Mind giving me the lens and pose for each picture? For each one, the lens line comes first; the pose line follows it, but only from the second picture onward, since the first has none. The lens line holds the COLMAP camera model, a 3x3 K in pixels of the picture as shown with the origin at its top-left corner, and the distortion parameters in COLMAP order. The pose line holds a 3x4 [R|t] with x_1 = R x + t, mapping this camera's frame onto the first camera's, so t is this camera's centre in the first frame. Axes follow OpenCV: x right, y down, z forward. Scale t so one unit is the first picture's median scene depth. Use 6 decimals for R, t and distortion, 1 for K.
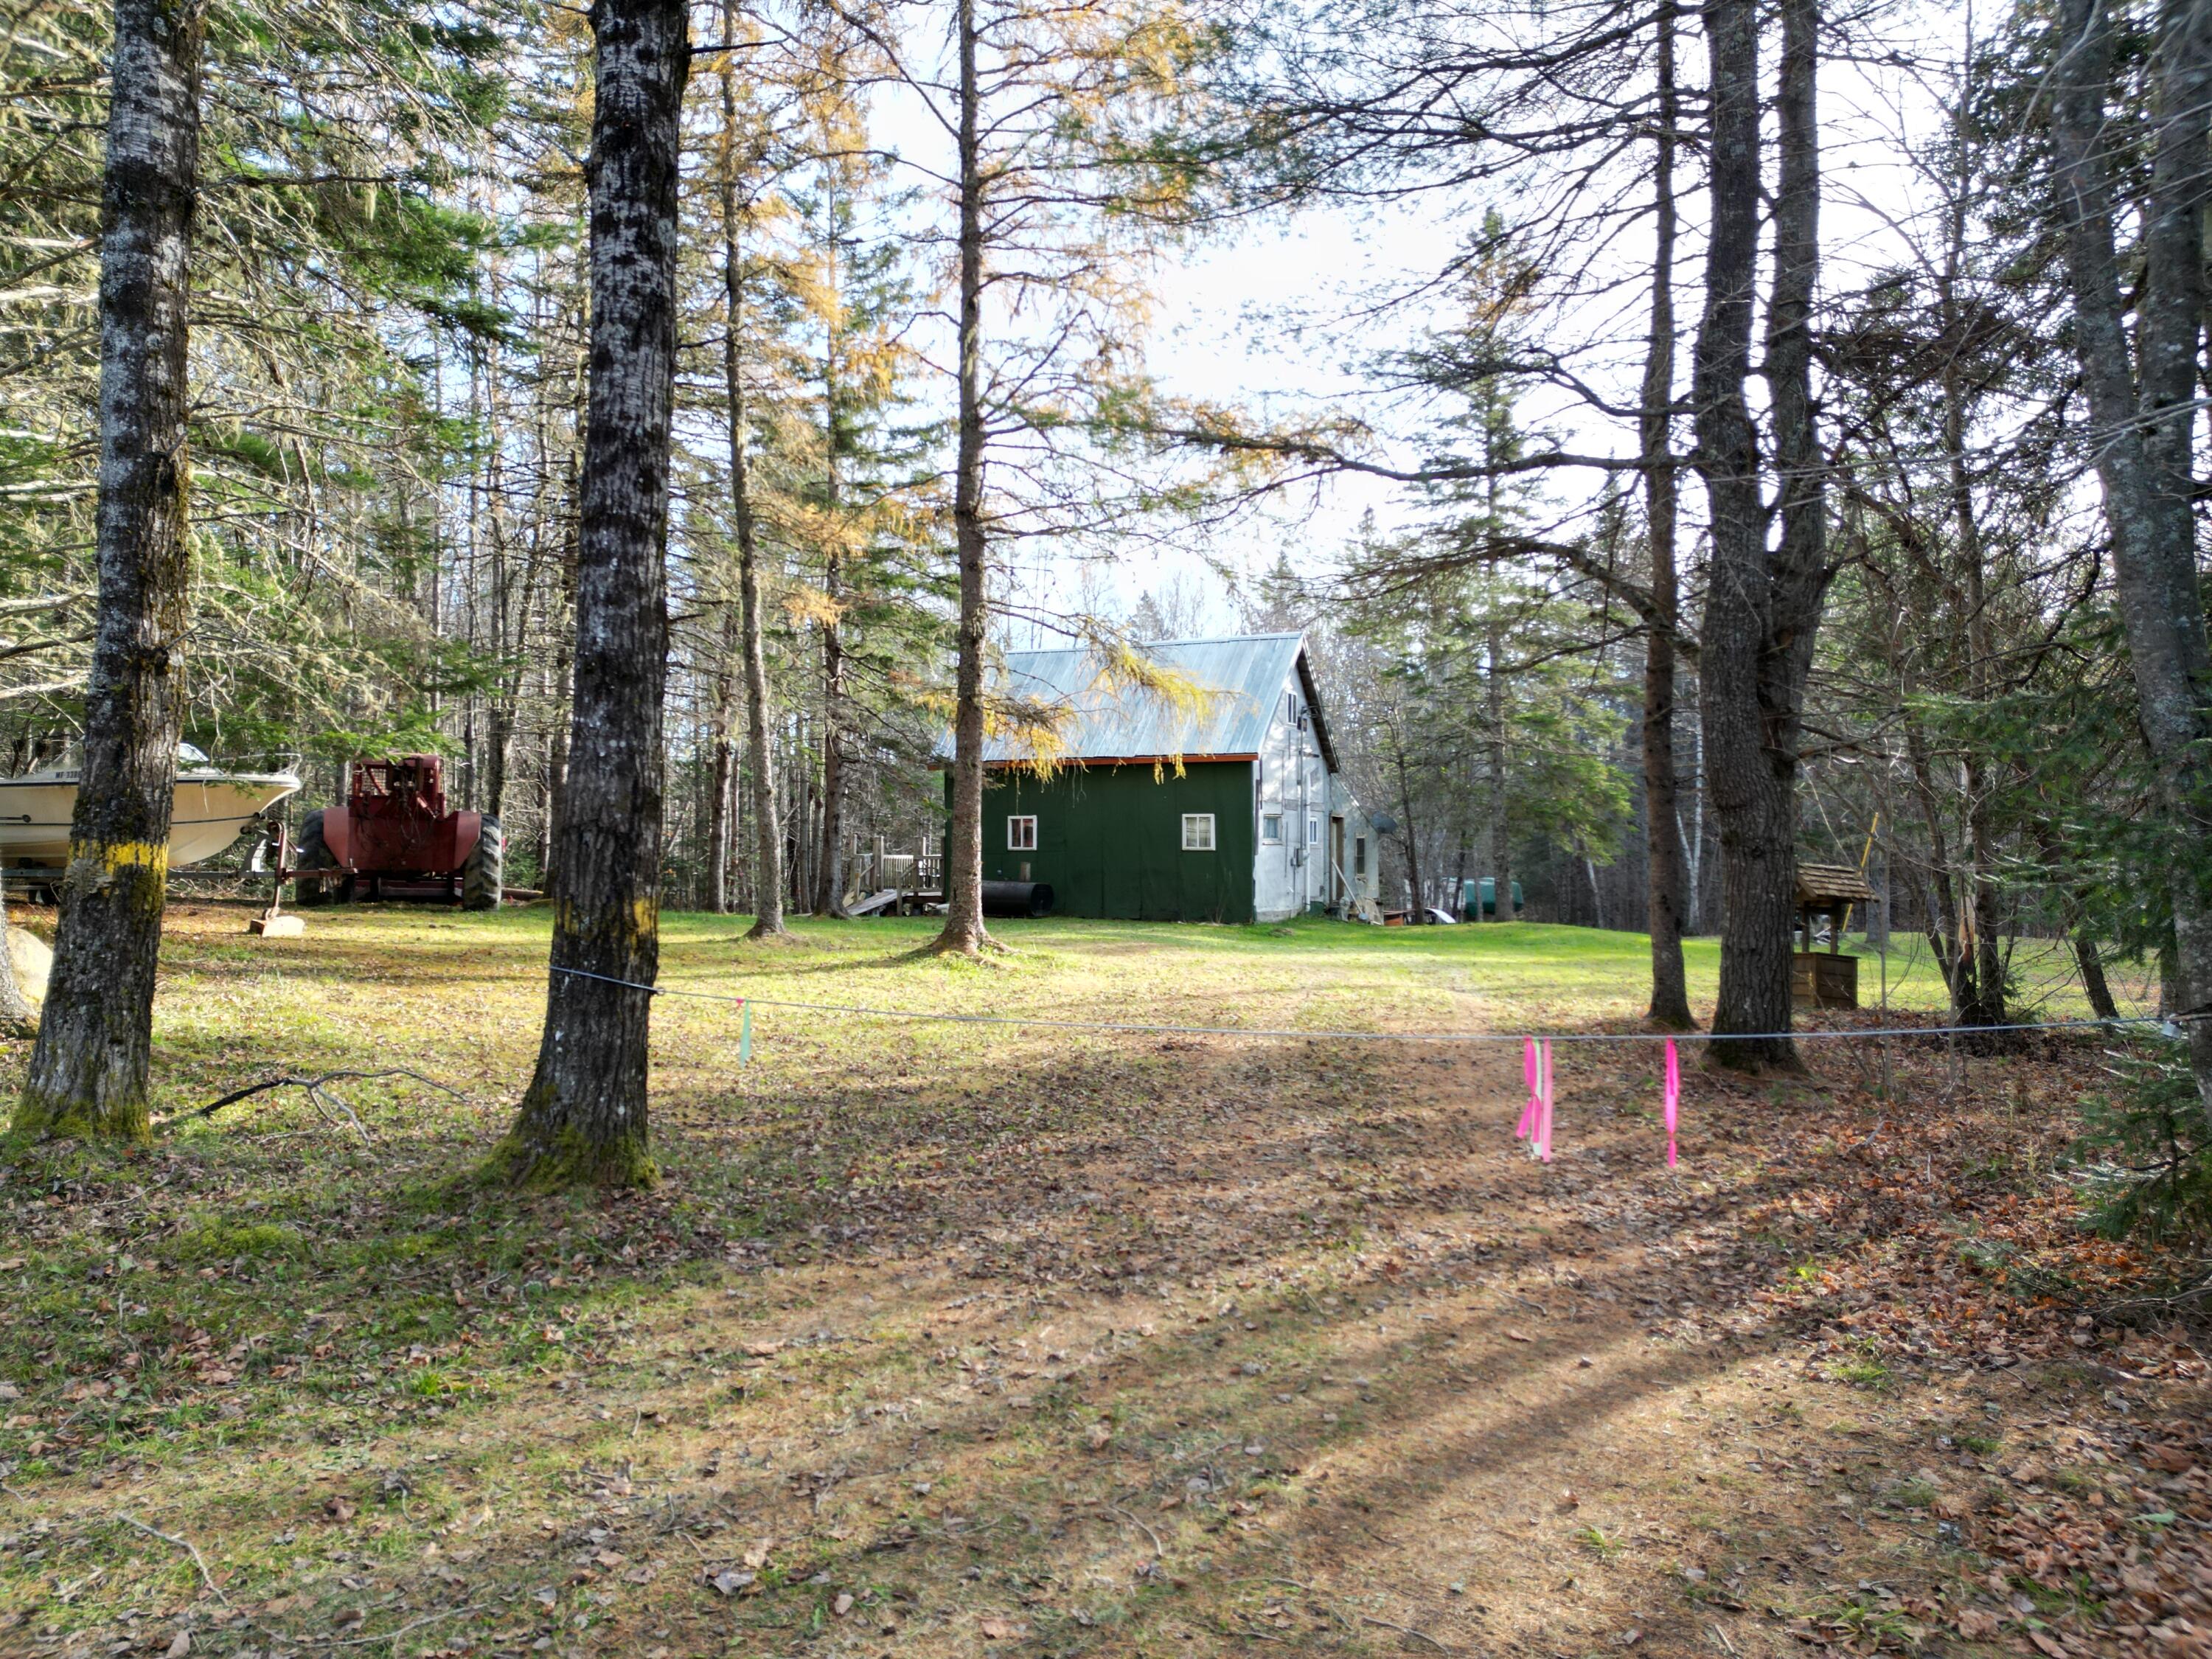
lens RADIAL K [[1528.7, 0, 1123.6], [0, 1528.7, 832.5], [0, 0, 1]] dist [0.097626, -0.111190]
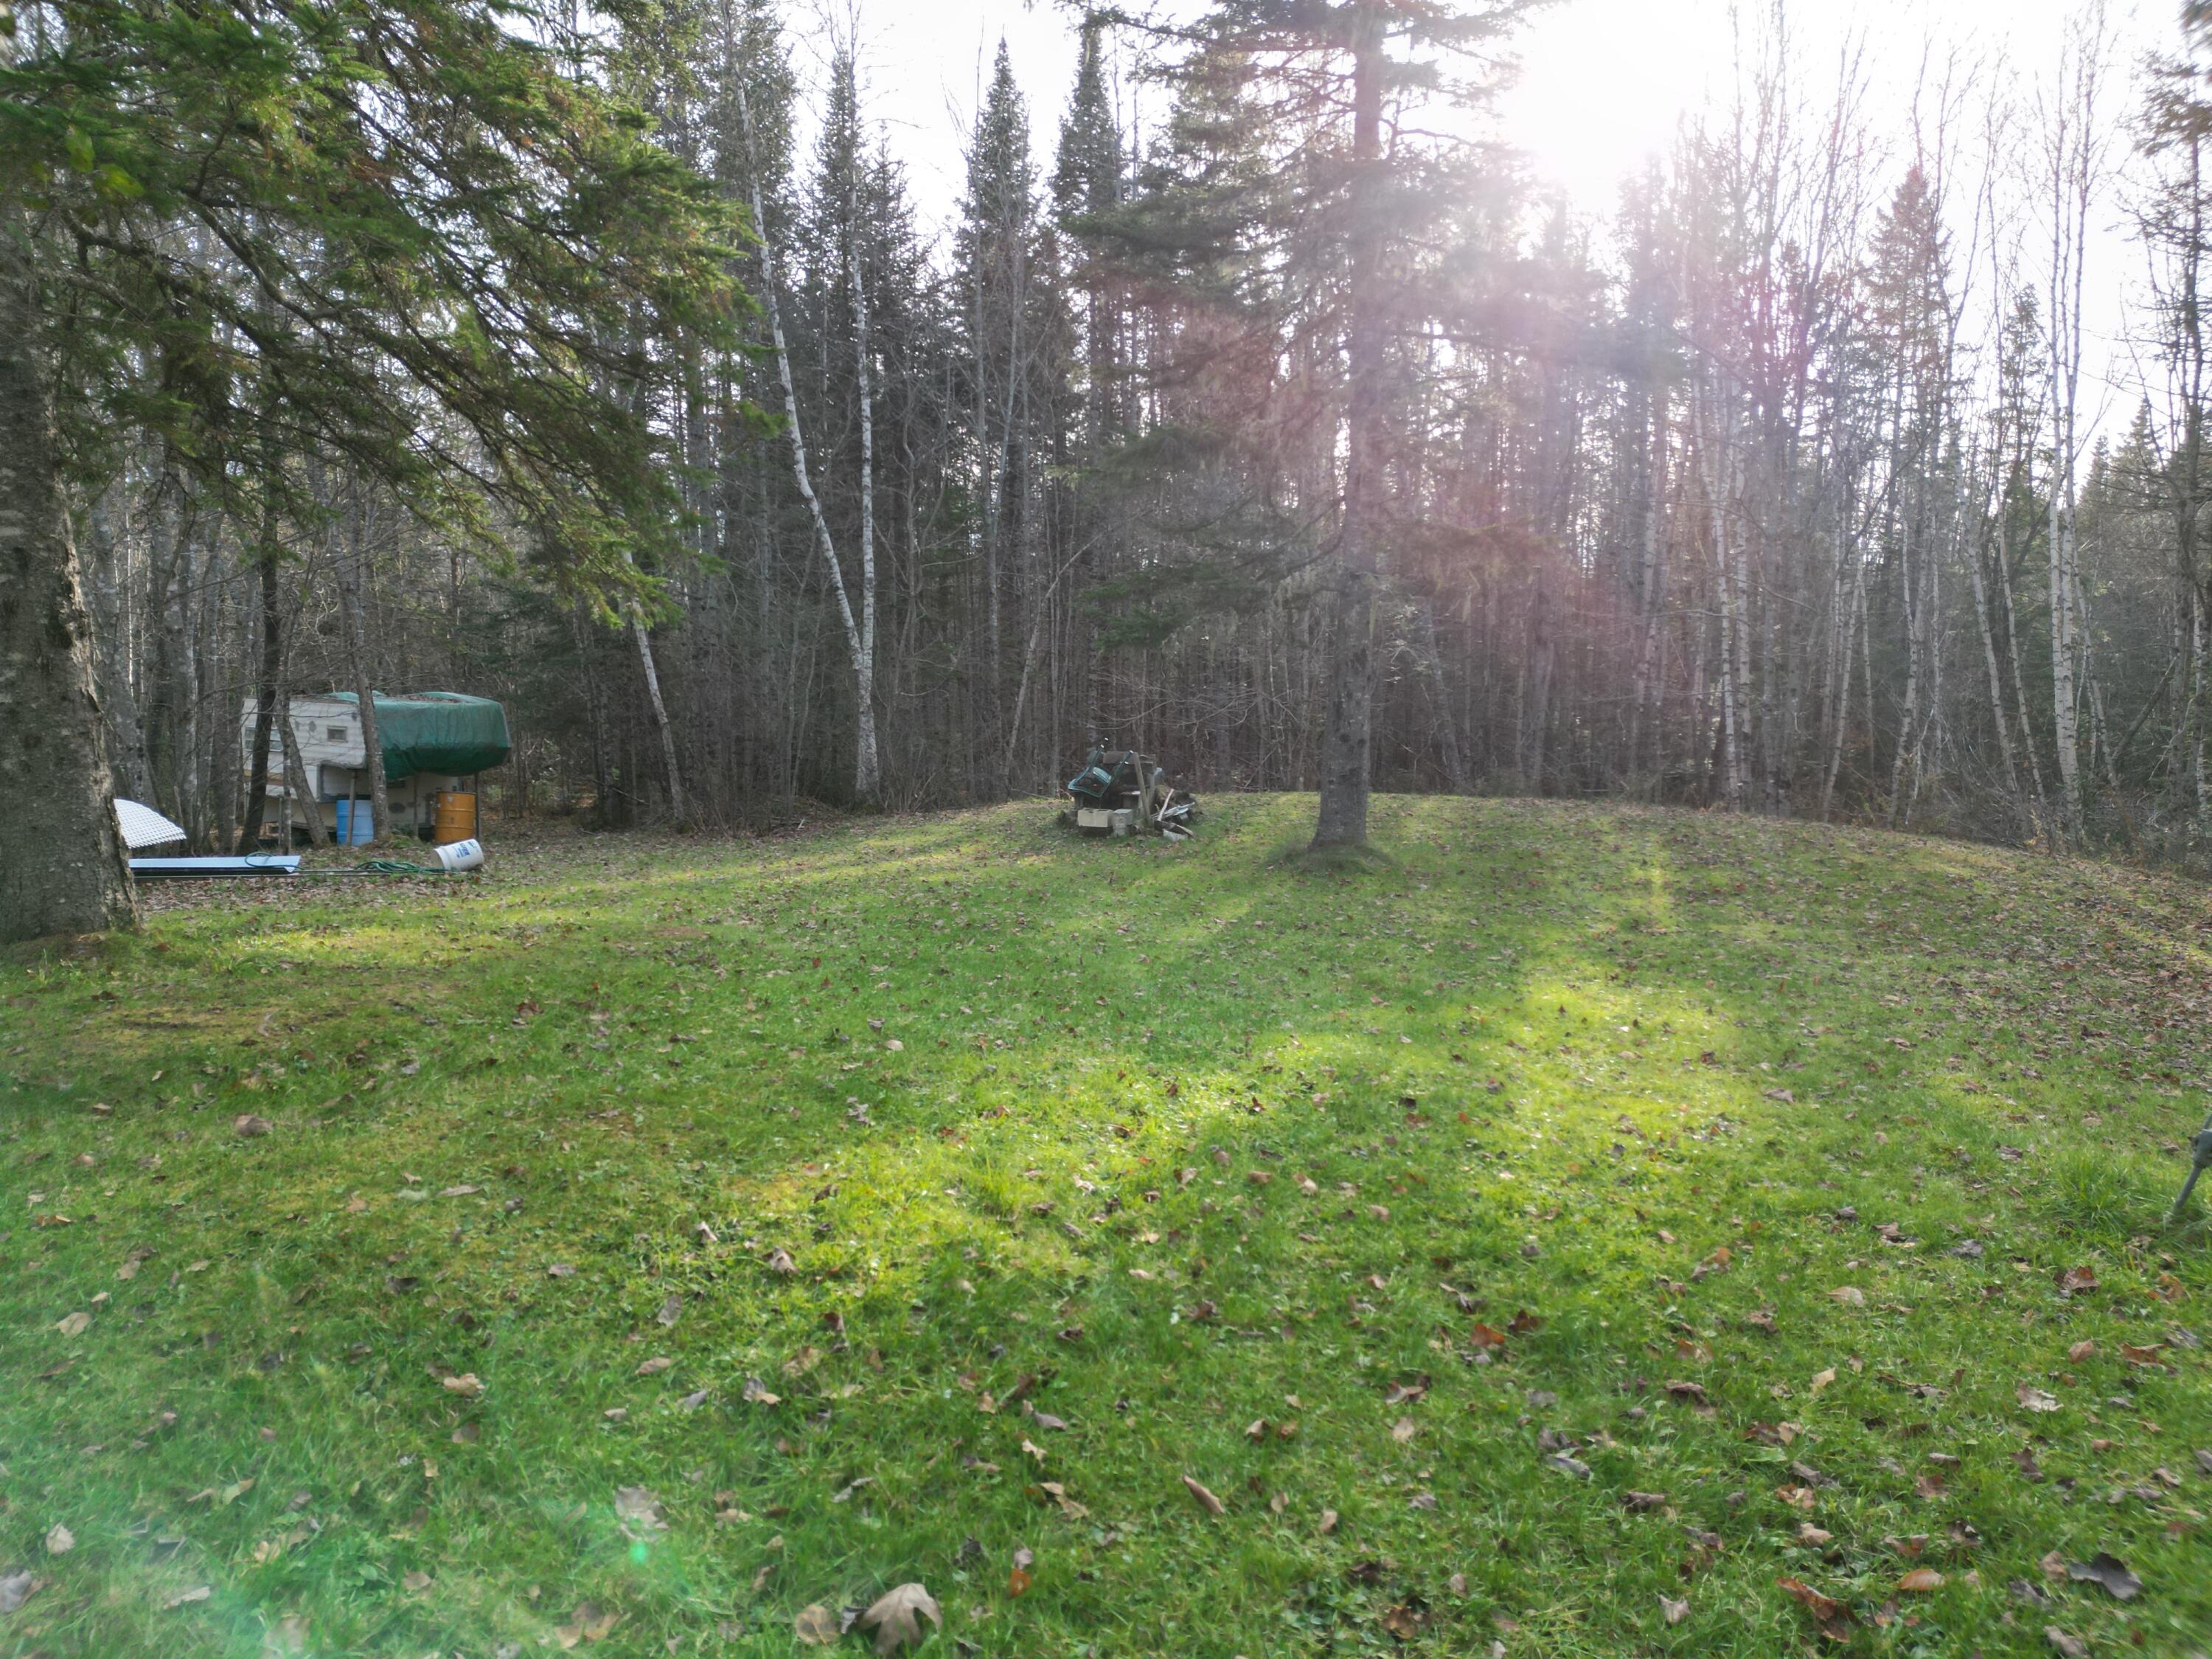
lens RADIAL K [[1572.5, 0, 1105.4], [0, 1572.5, 808.4], [0, 0, 1]] dist [0.103737, -0.114502]
pose [[0.852425, -0.048433, 0.520601, 0.276508], [-0.003749, 0.995109, 0.098715, 0.028754], [-0.522835, -0.086099, 0.848074, 0.860969]]
